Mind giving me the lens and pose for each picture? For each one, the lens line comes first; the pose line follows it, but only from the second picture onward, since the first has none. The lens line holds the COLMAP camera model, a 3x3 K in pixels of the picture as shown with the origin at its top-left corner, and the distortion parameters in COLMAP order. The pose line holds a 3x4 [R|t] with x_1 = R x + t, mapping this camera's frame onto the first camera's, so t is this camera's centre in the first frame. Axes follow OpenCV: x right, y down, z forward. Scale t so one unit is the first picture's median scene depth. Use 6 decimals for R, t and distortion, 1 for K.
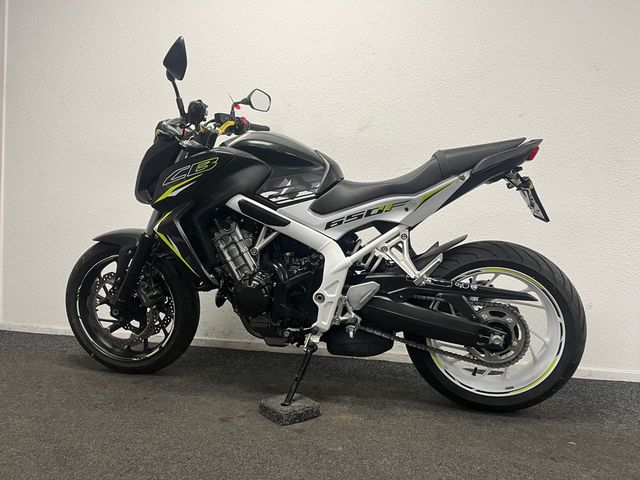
lens RADIAL K [[484.3, 0, 321.0], [0, 484.3, 235.6], [0, 0, 1]] dist [0.068046, -0.096971]
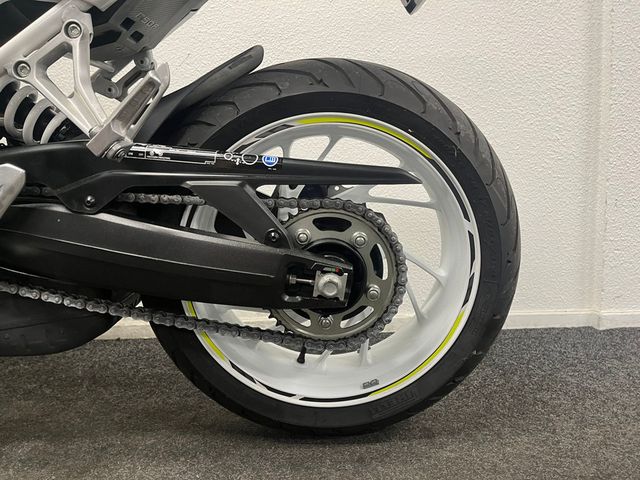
lens RADIAL K [[484.3, 0, 324.5], [0, 484.3, 243.2], [0, 0, 1]] dist [0.068046, -0.096971]
pose [[0.976885, -0.077067, 0.199391, 0.260543], [0.055430, 0.992170, 0.111916, 0.124825], [-0.206455, -0.098277, 0.973508, 0.572464]]
